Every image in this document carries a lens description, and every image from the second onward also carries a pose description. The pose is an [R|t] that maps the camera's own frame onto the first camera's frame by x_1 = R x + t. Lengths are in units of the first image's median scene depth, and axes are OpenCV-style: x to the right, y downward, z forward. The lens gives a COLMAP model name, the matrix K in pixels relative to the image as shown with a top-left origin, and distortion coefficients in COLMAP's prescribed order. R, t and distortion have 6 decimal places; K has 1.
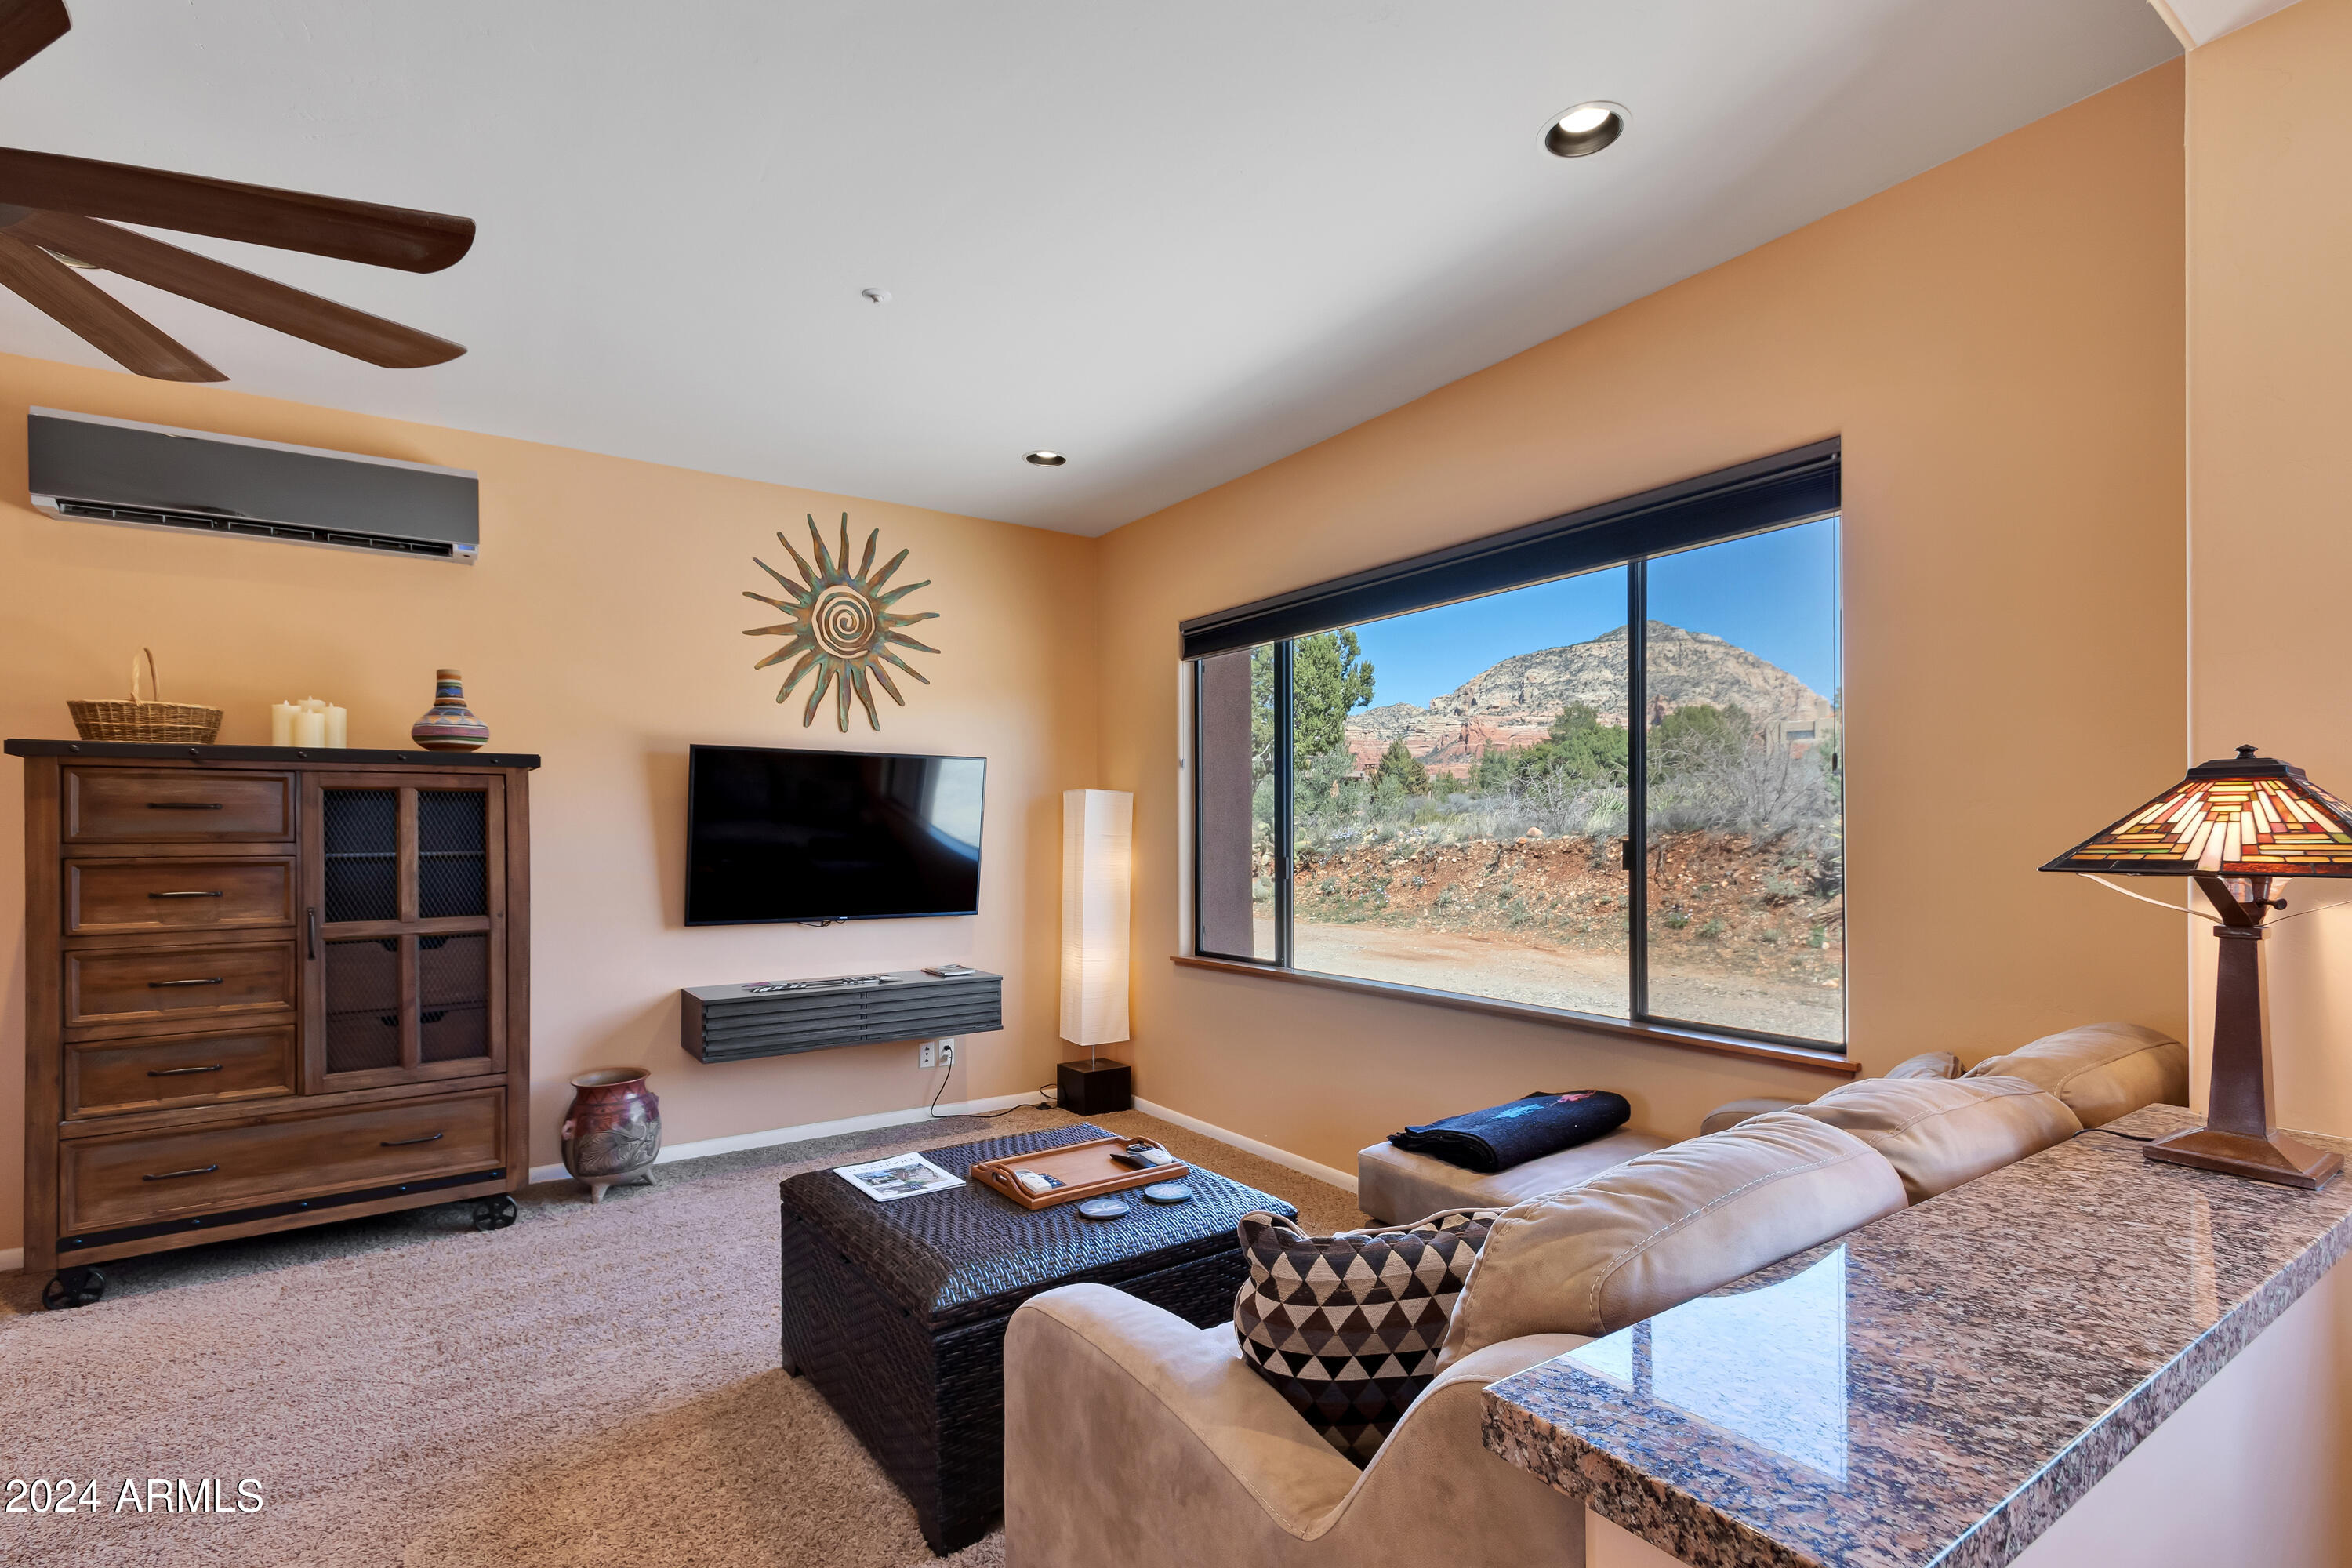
lens RADIAL K [[1095.5, 0, 1167.3], [0, 1095.5, 828.6], [0, 0, 1]] dist [0.005352, -0.001350]
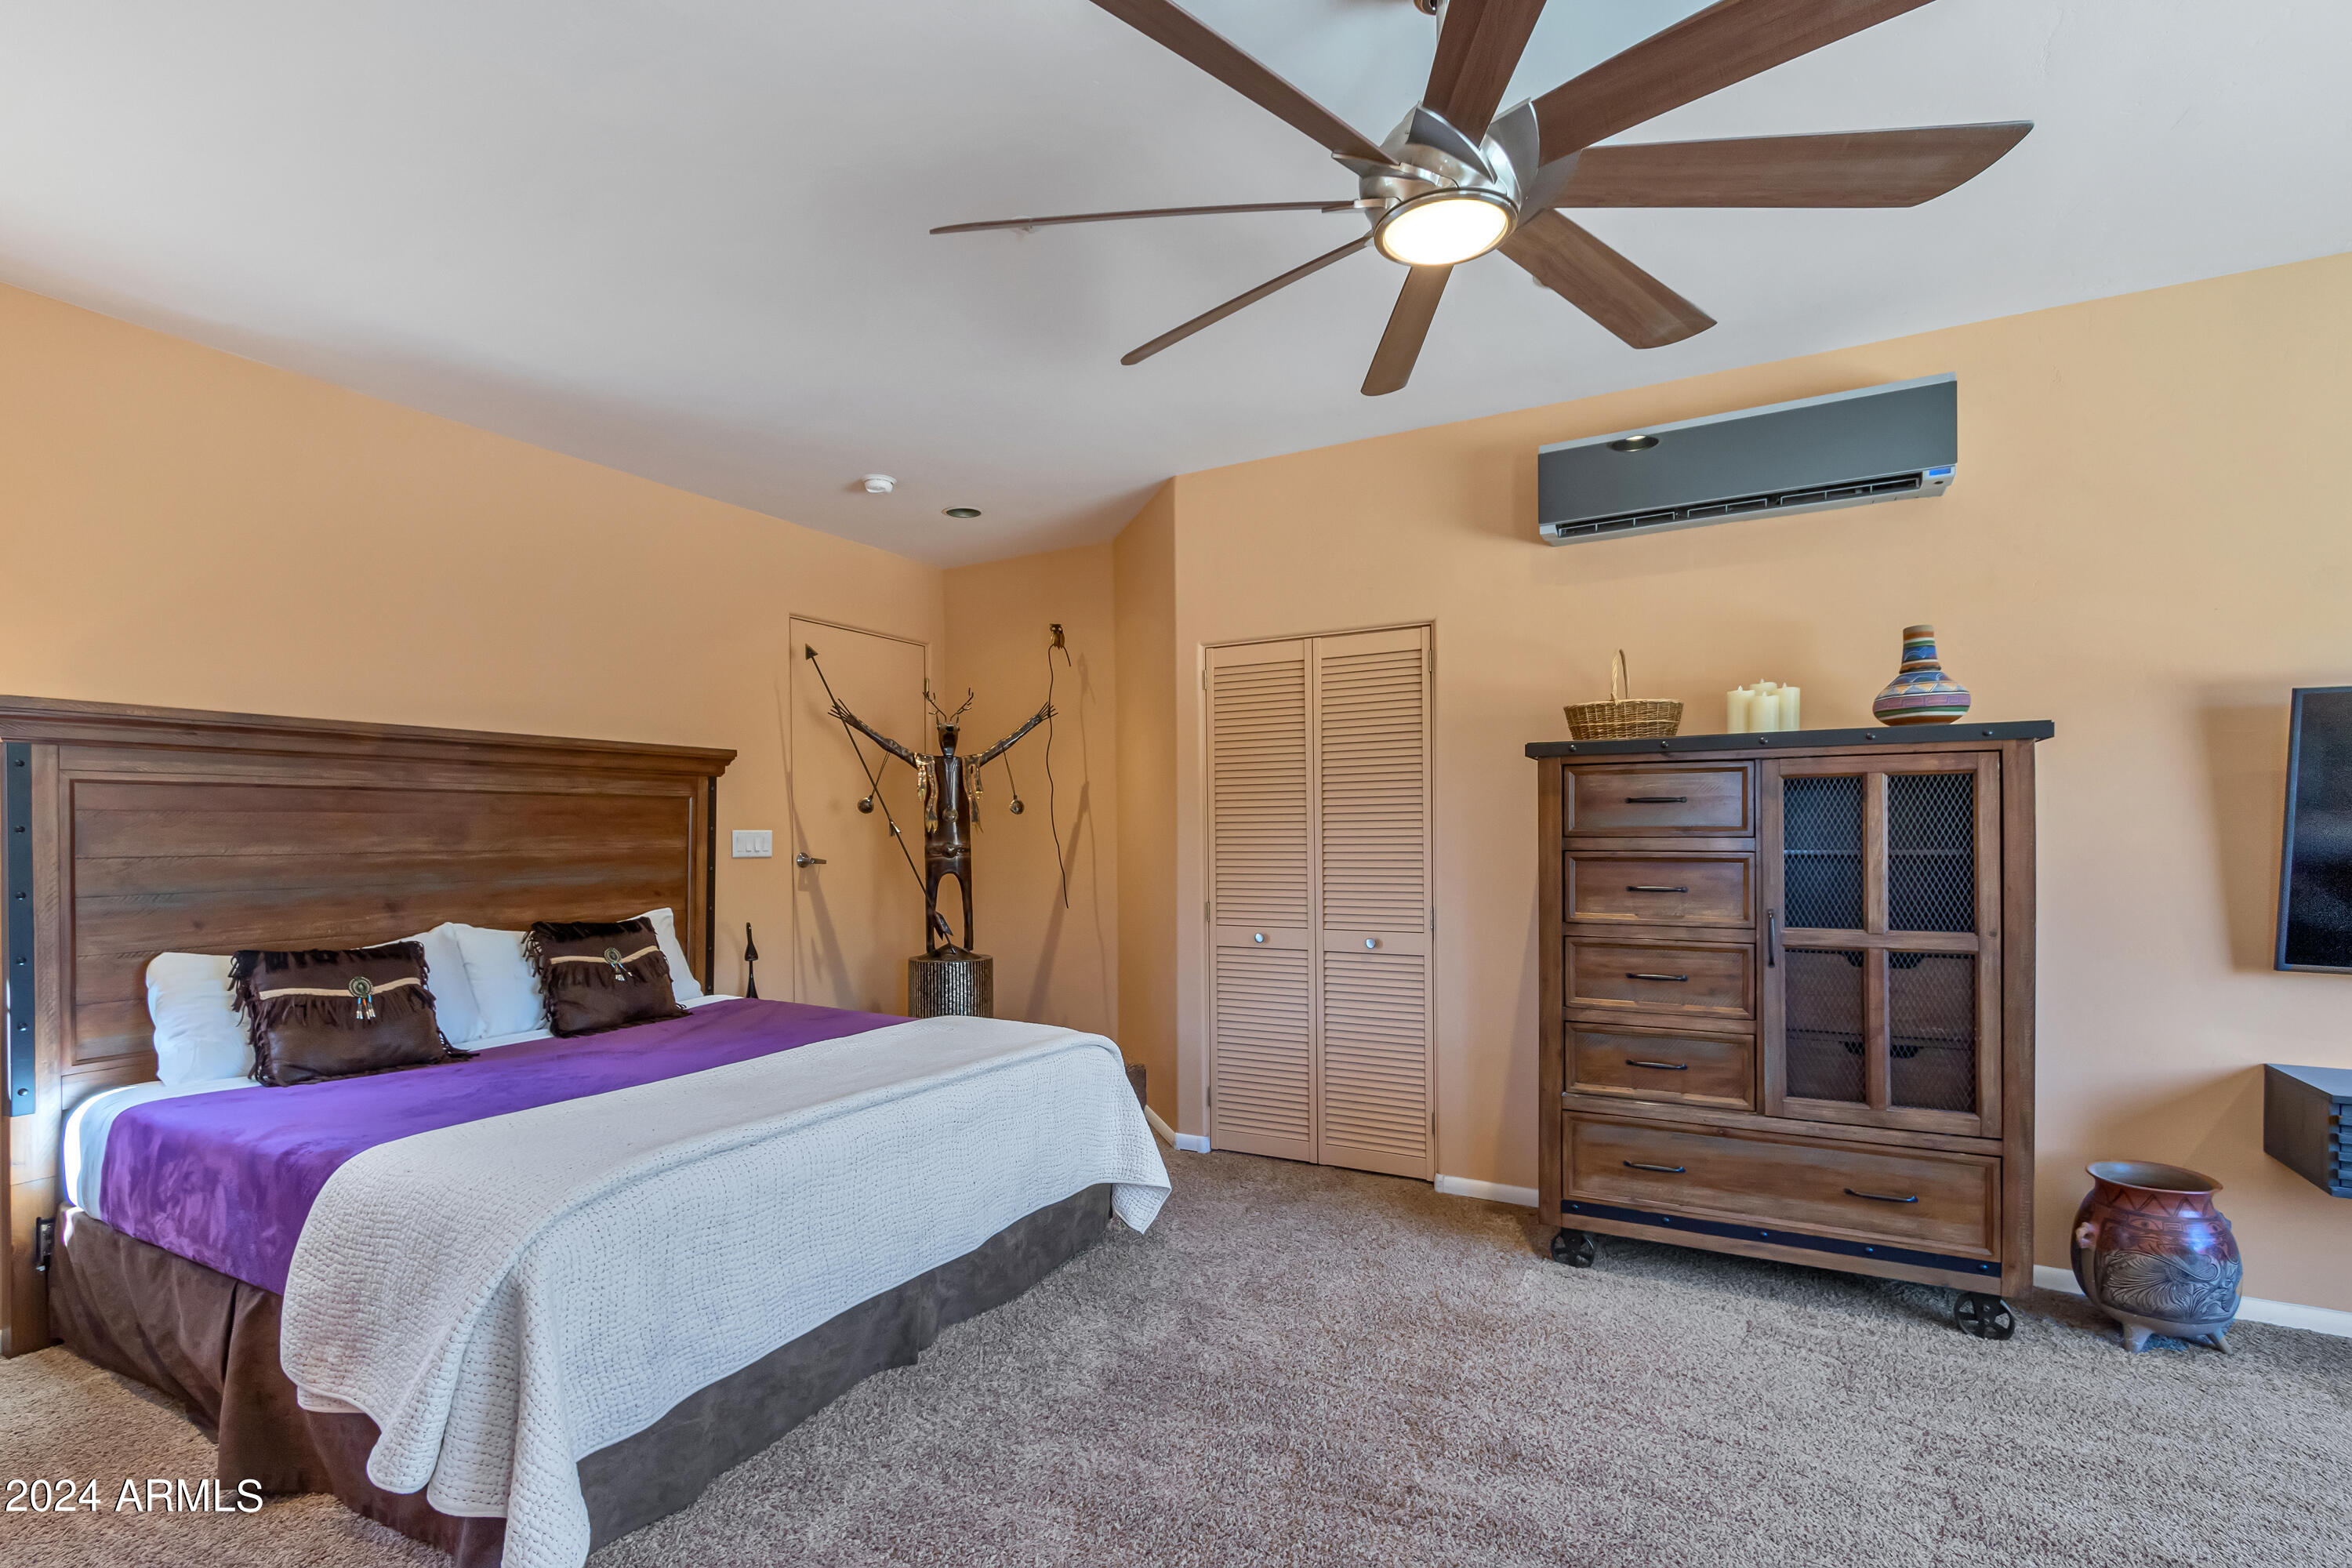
lens RADIAL K [[1095.5, 0, 1167.3], [0, 1095.5, 828.6], [0, 0, 1]] dist [0.005352, -0.001350]
pose [[0.451713, 0.000249, -0.892163, -0.195767], [0.002734, 0.999995, 0.001663, 0.002489], [0.892159, -0.003190, 0.451710, 0.147066]]
